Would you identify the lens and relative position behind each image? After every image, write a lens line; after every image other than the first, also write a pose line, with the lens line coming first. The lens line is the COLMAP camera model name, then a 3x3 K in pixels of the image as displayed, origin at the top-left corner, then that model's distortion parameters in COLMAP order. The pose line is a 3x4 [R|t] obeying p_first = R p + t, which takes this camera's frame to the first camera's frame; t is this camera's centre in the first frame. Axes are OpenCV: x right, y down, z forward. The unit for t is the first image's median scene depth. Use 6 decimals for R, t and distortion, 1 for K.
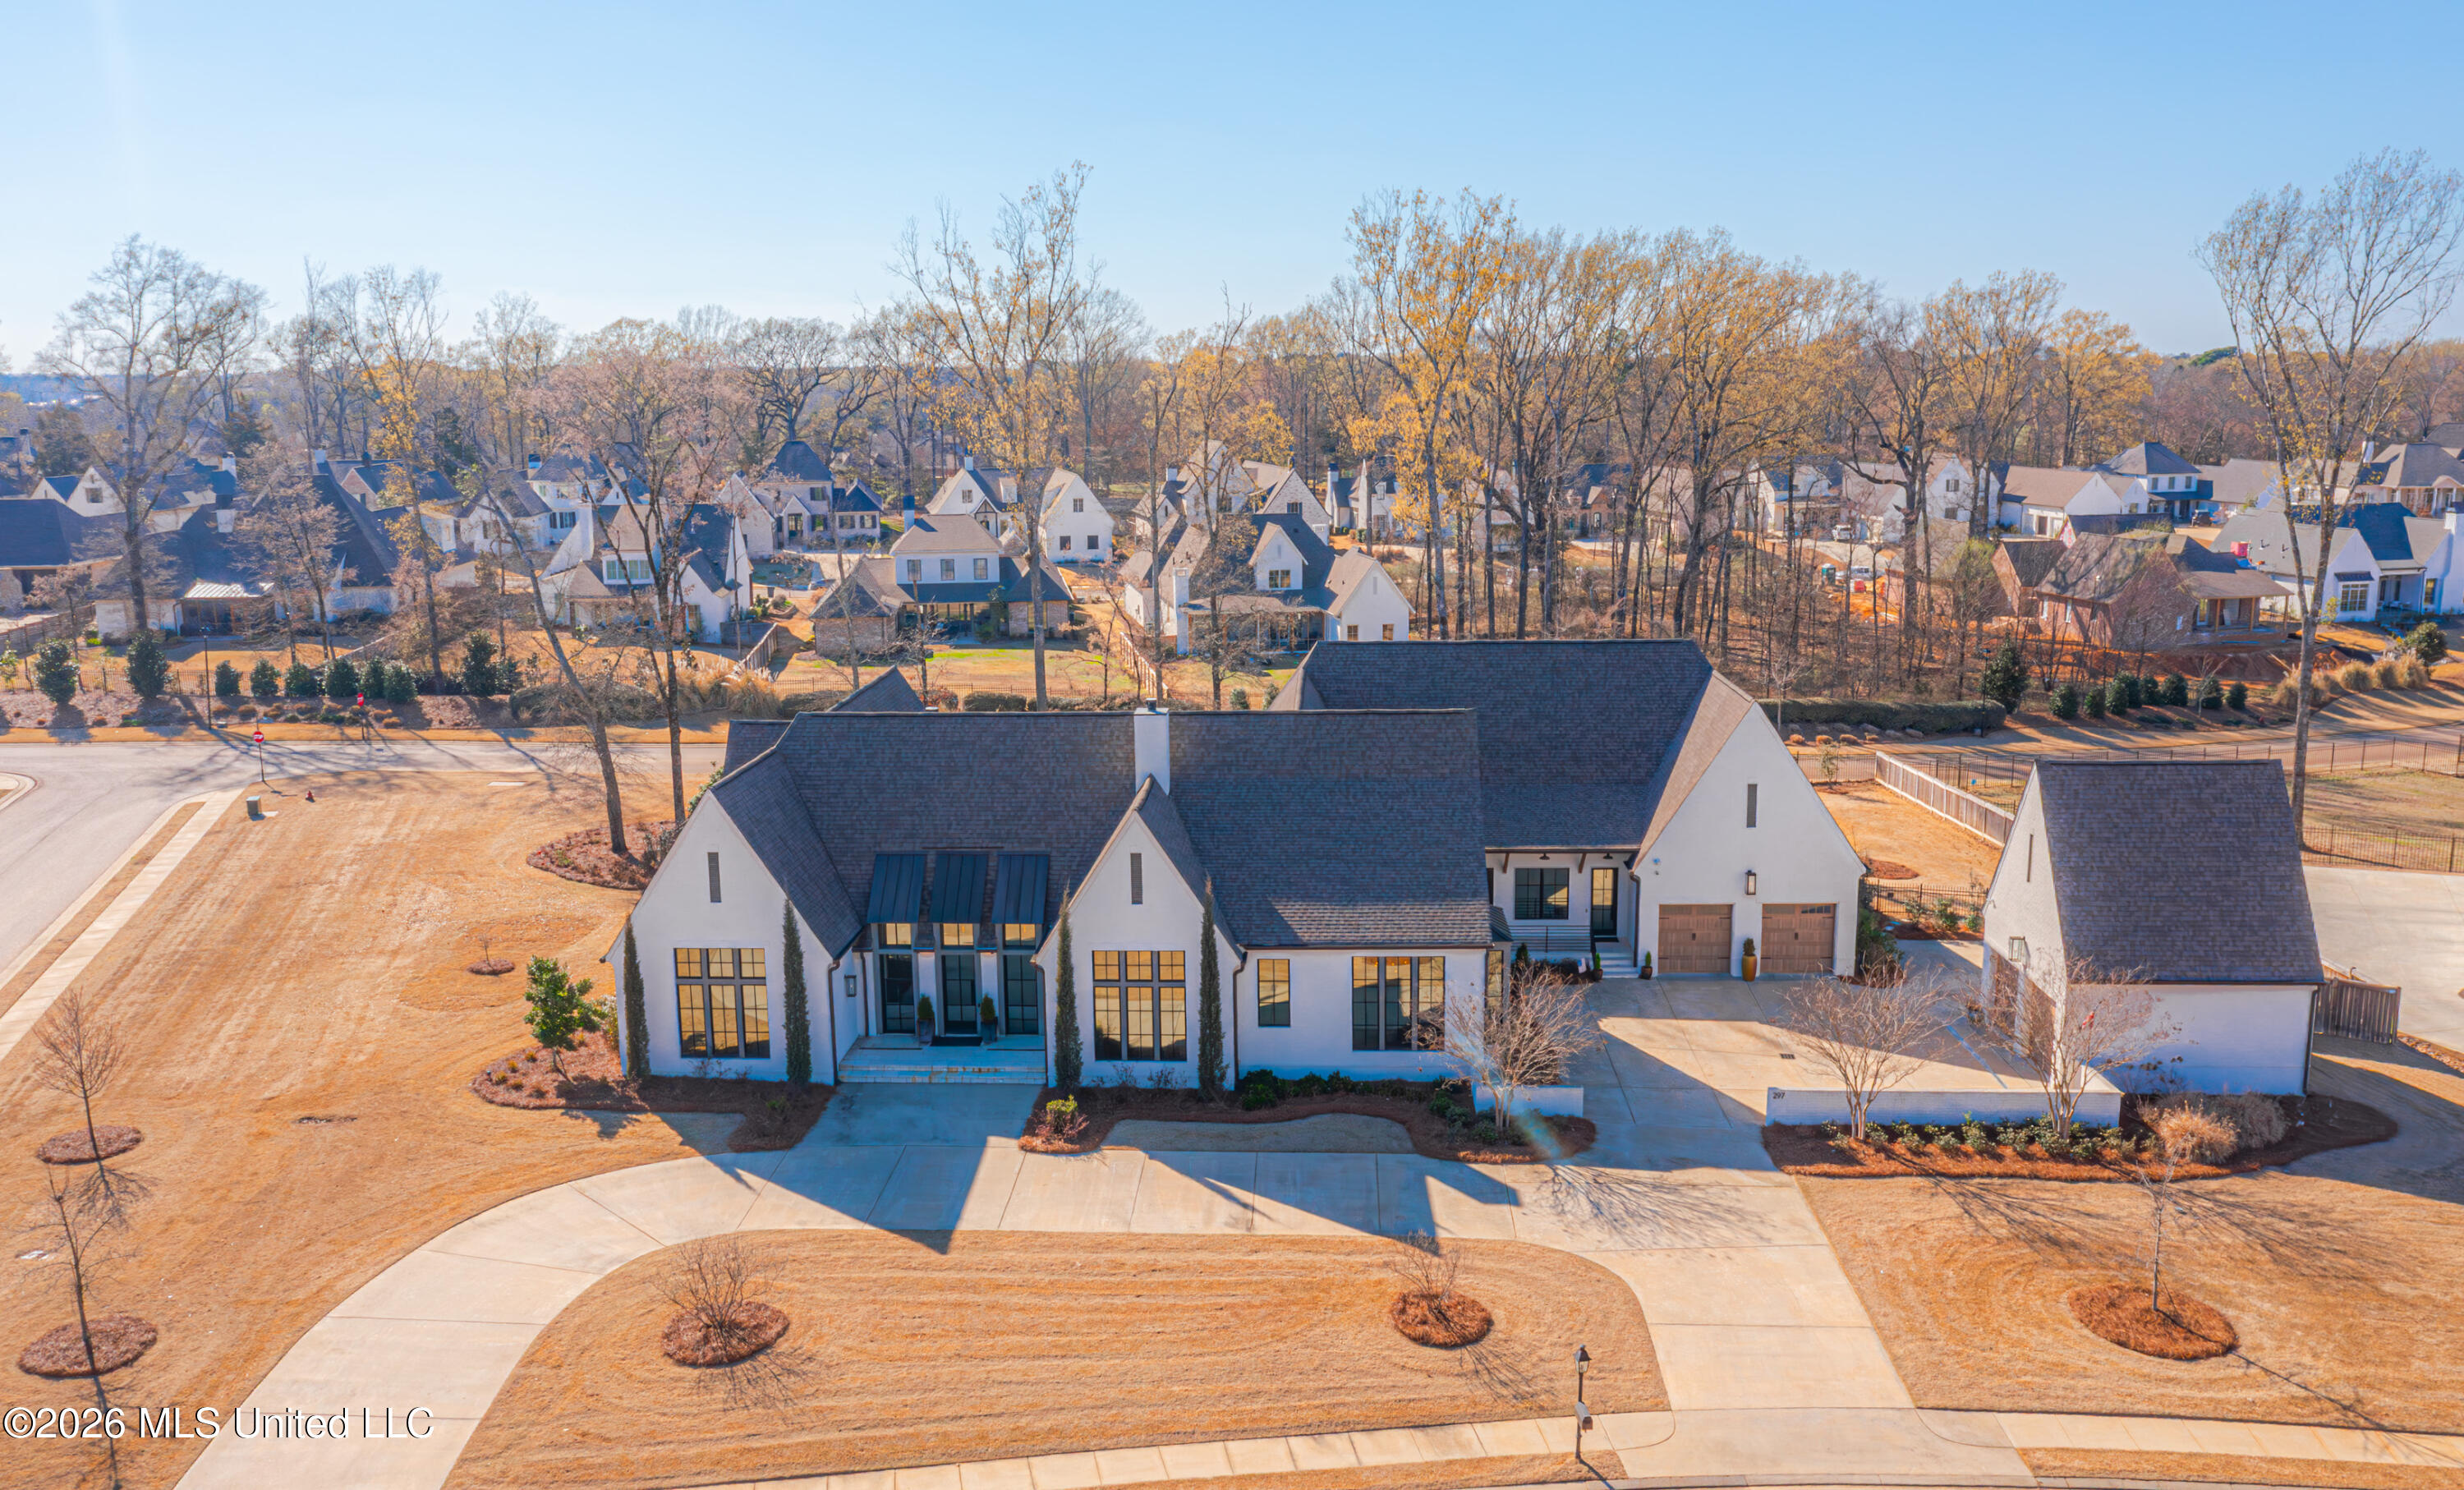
lens RADIAL K [[2000.5, 0, 1207.7], [0, 2000.5, 760.4], [0, 0, 1]] dist [-0.016045, 0.016805]
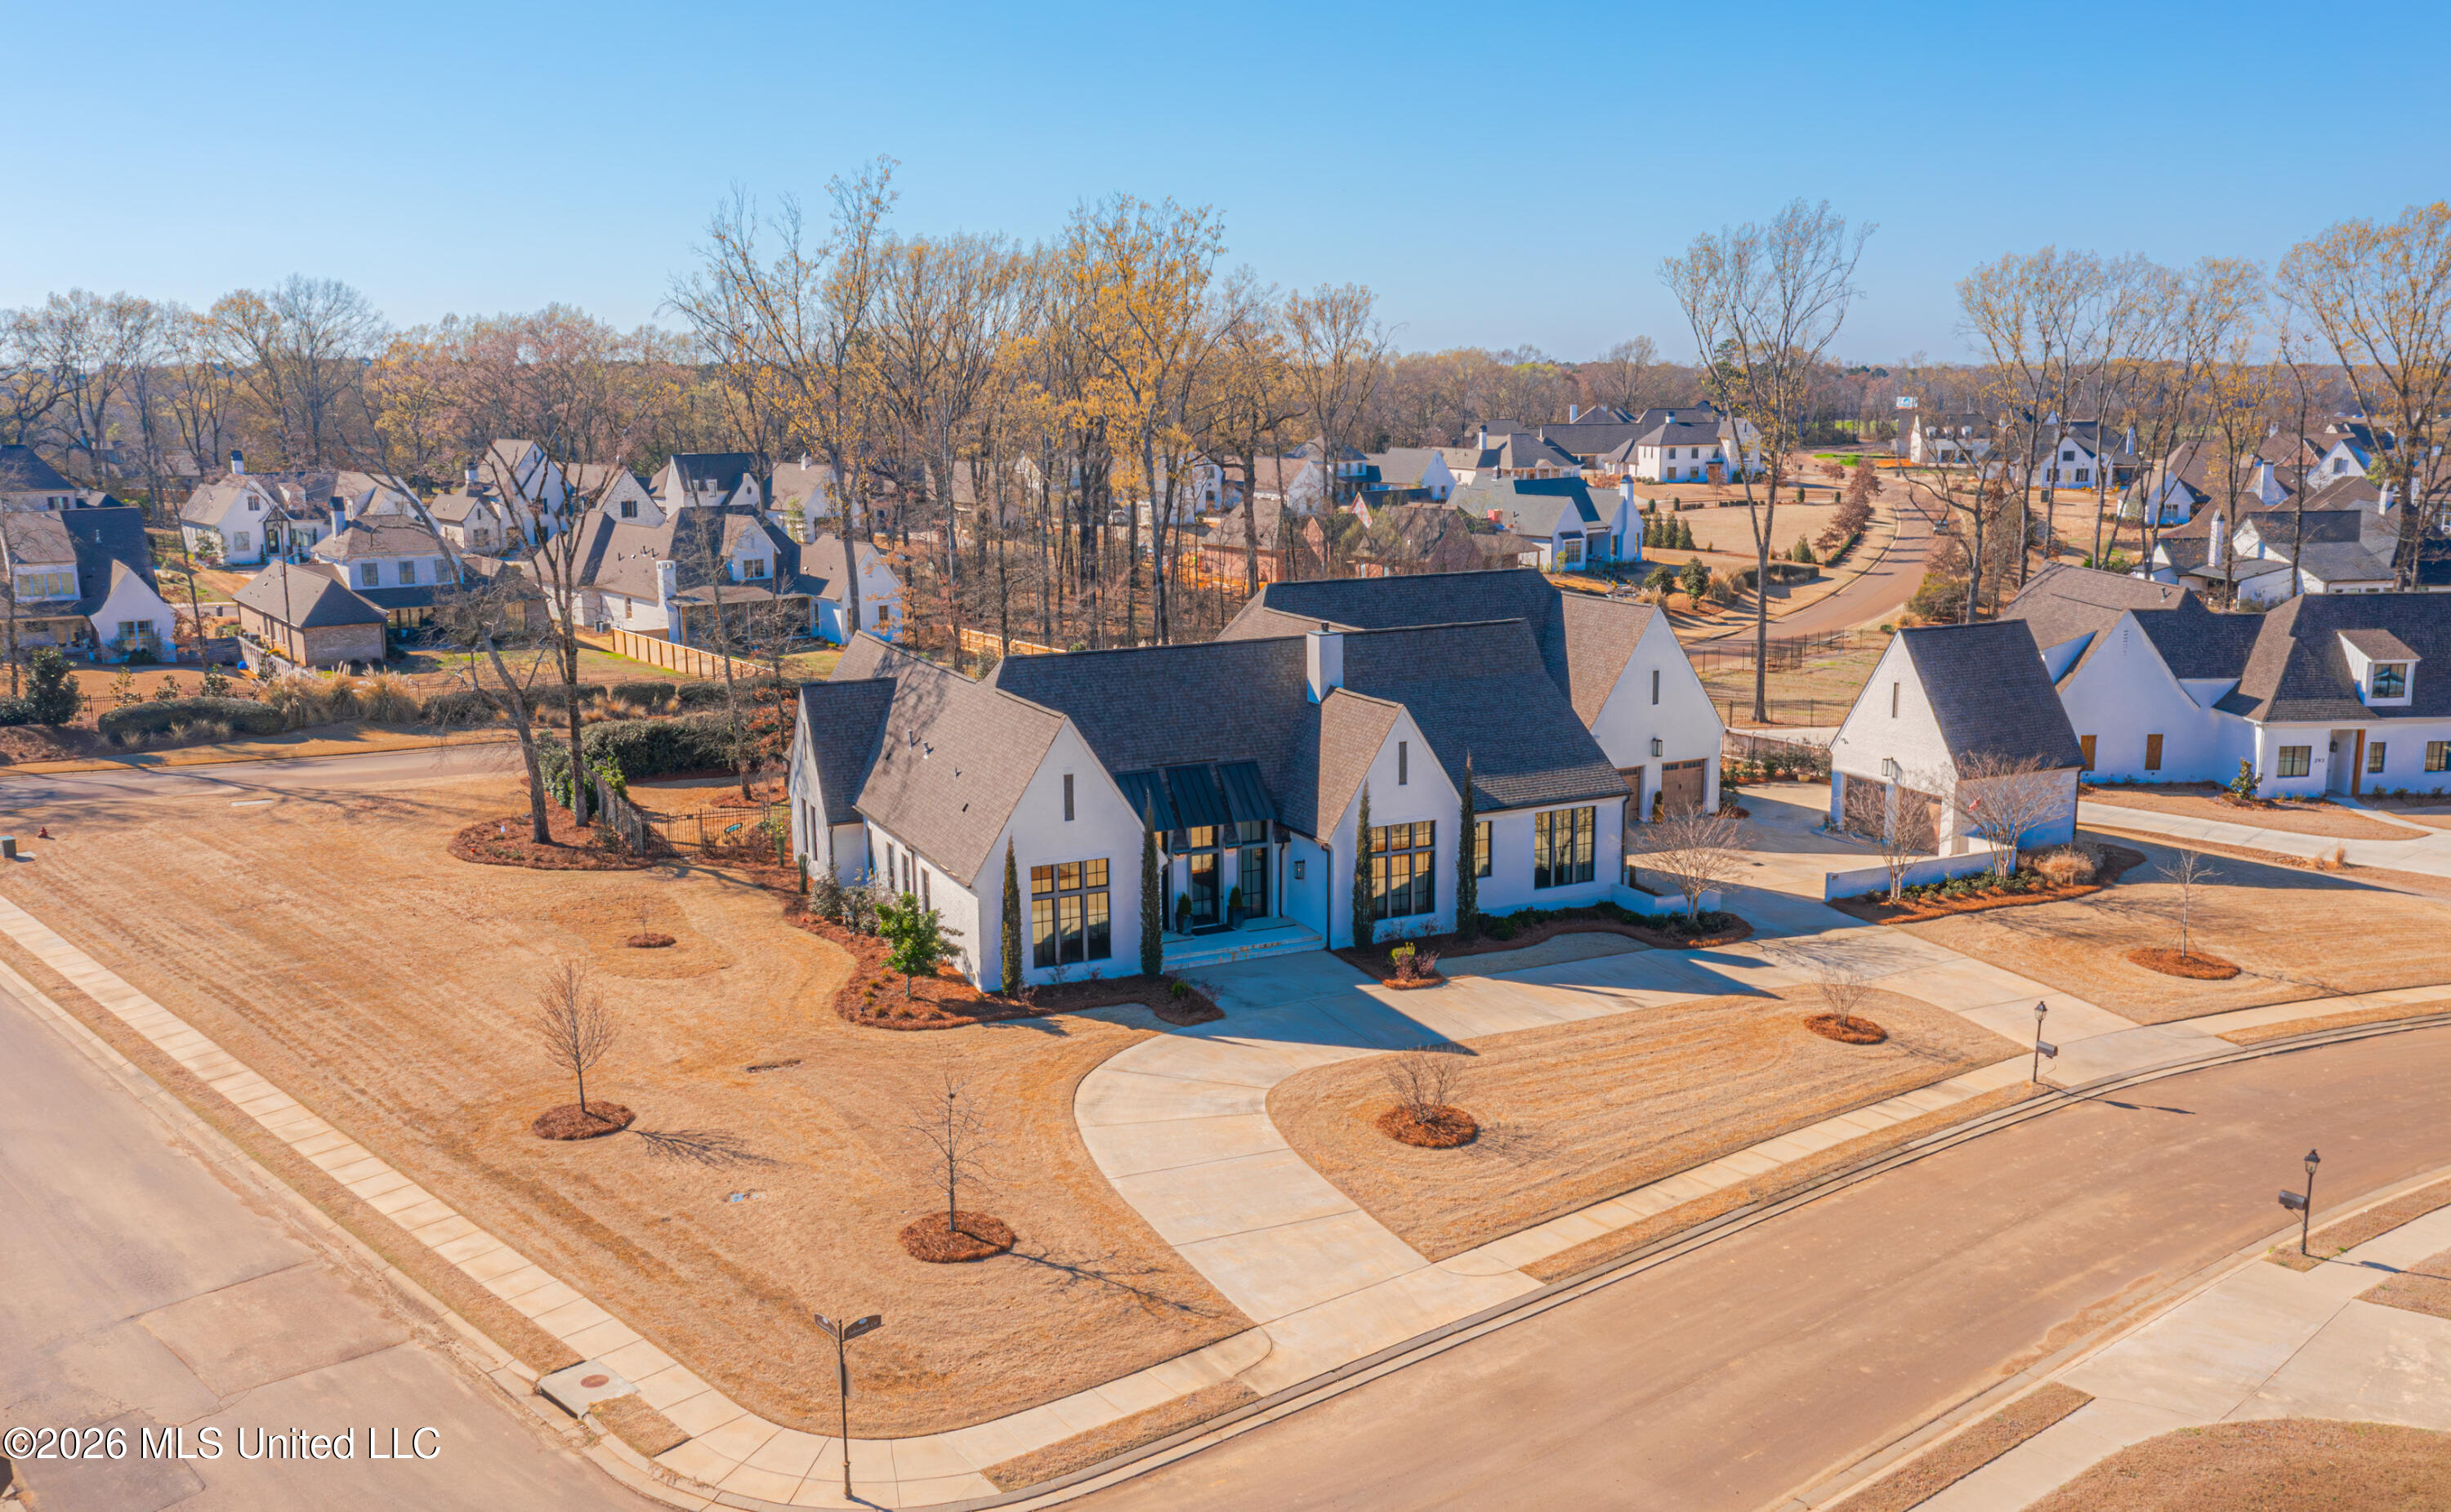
lens RADIAL K [[1998.8, 0, 1226.7], [0, 1998.8, 741.4], [0, 0, 1]] dist [-0.002832, 0.007735]
pose [[0.878339, -0.080570, 0.471201, -0.696704], [0.087192, 0.996161, 0.007802, 0.027529], [-0.470020, 0.034232, 0.881992, -0.010895]]
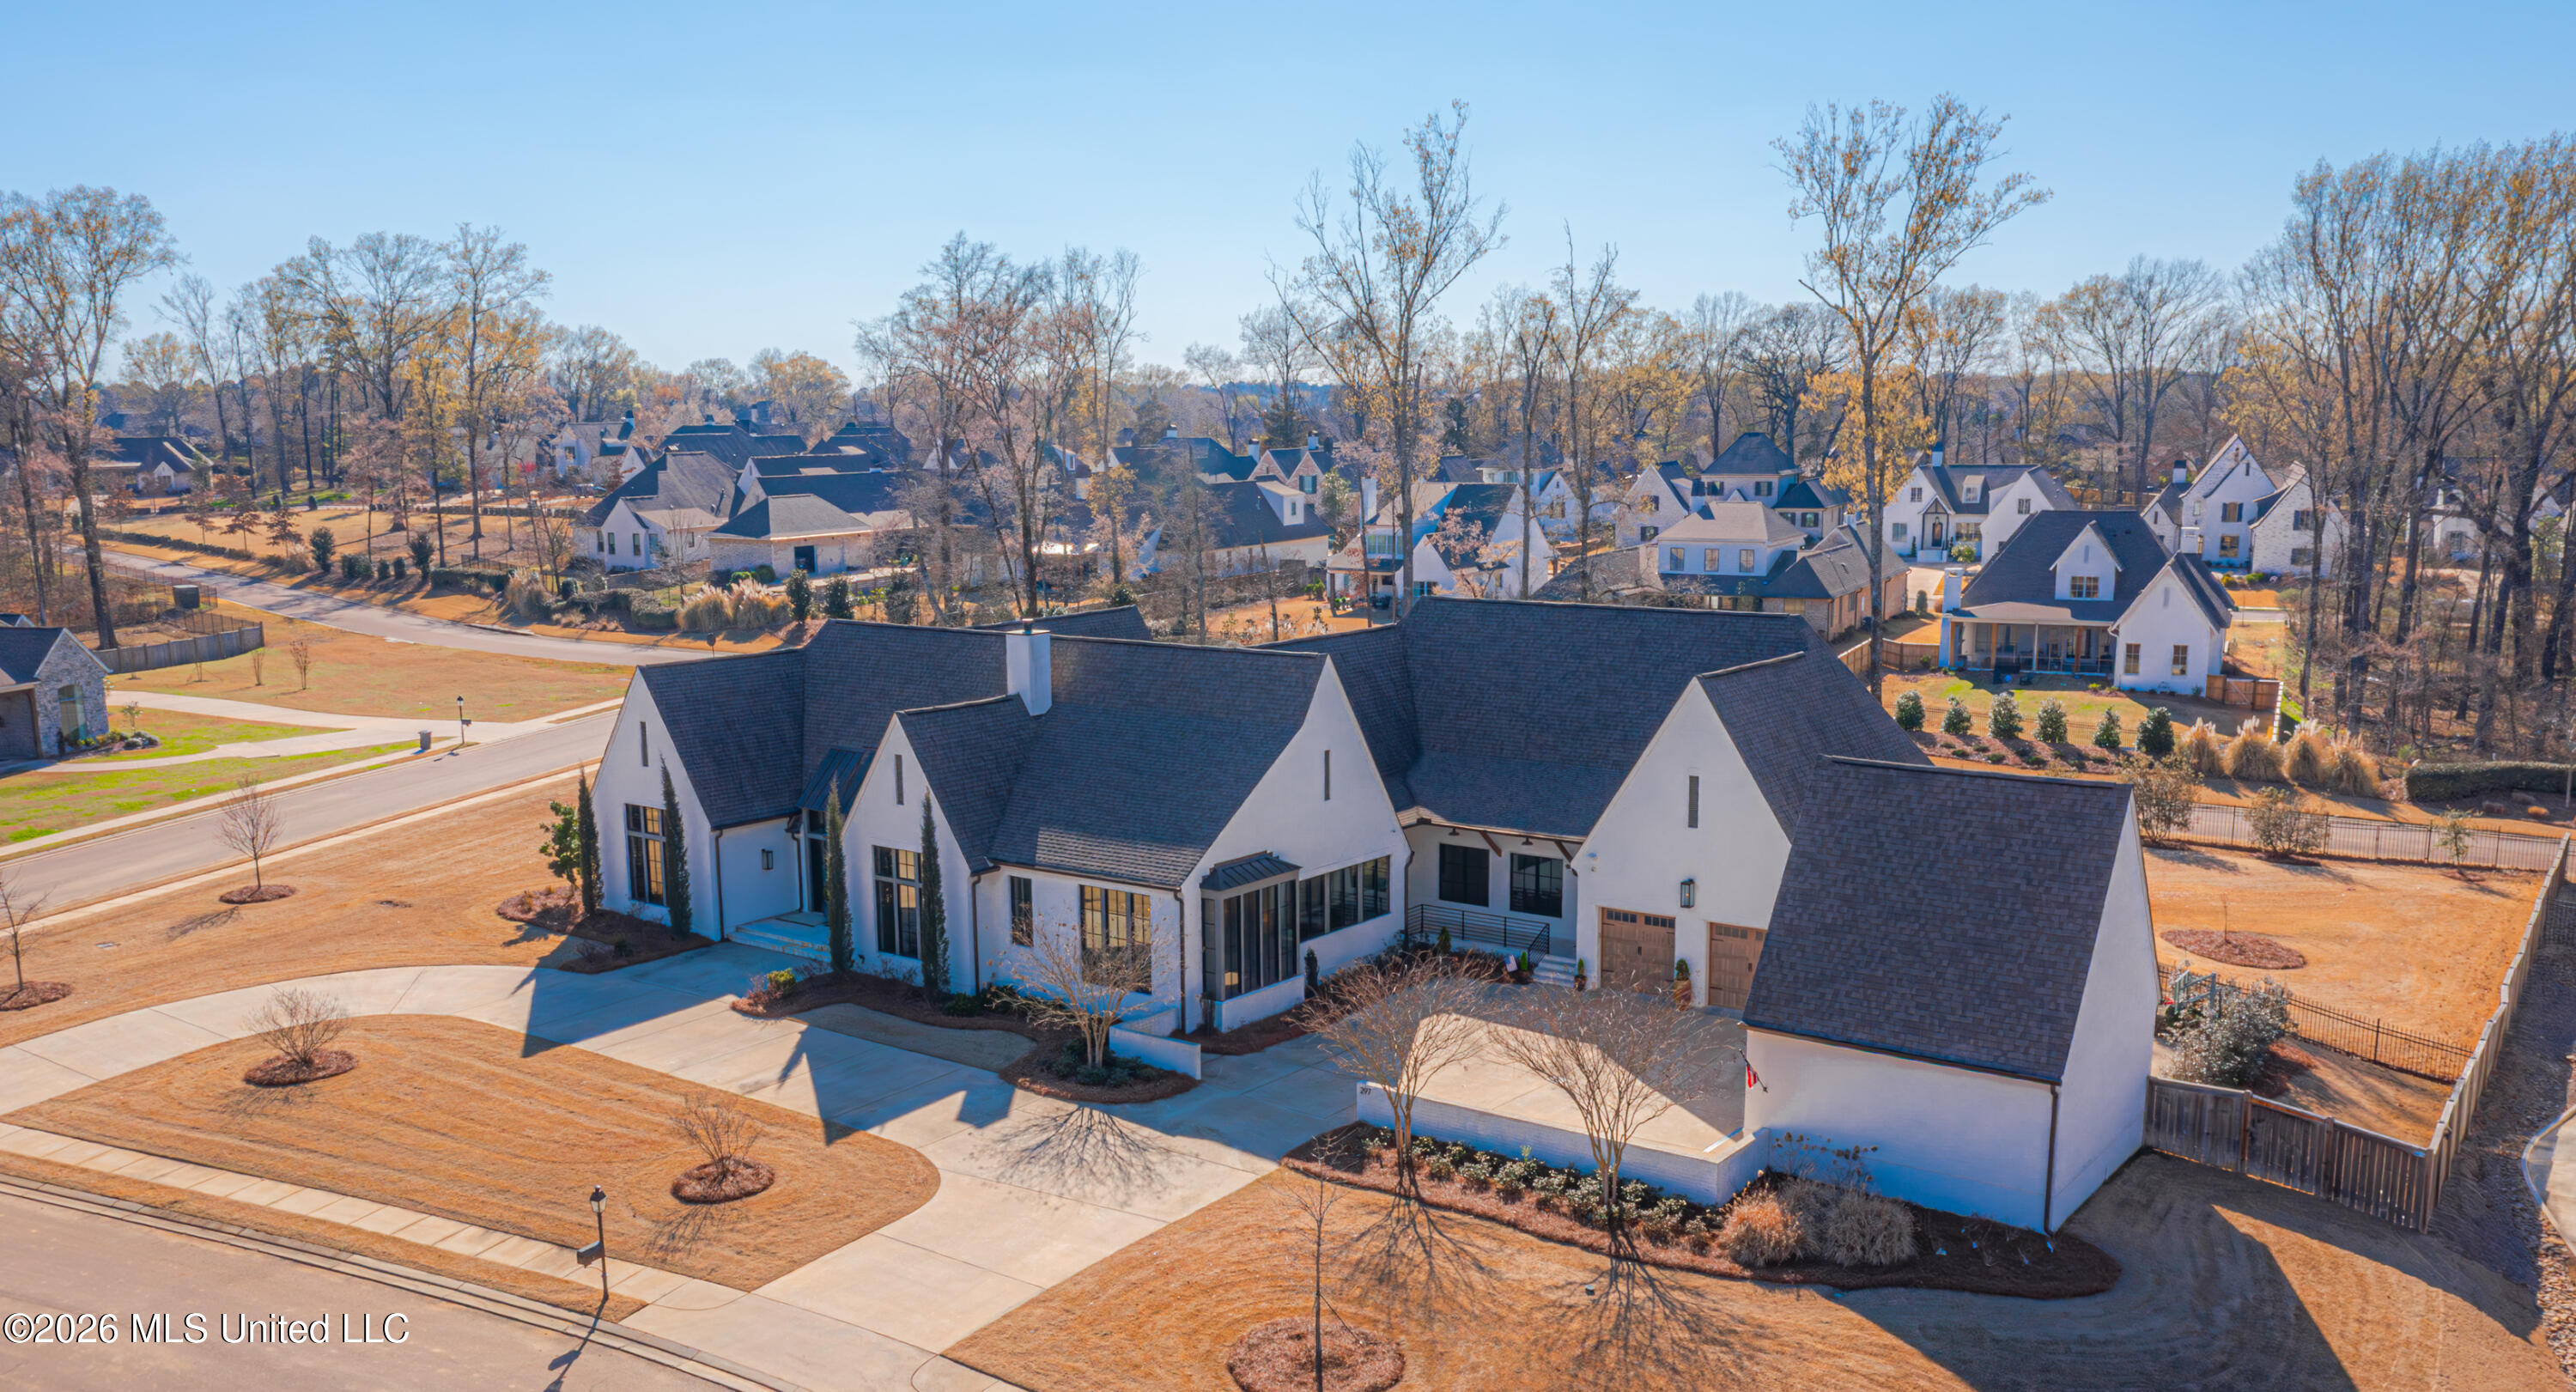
lens RADIAL K [[2129.5, 0, 1206.1], [0, 2129.5, 766.3], [0, 0, 1]] dist [-0.005290, 0.007244]
pose [[0.816467, 0.095566, -0.569429, 0.731301], [-0.102937, 0.994500, 0.019311, 0.013949], [0.568142, 0.042848, 0.821814, 0.176503]]
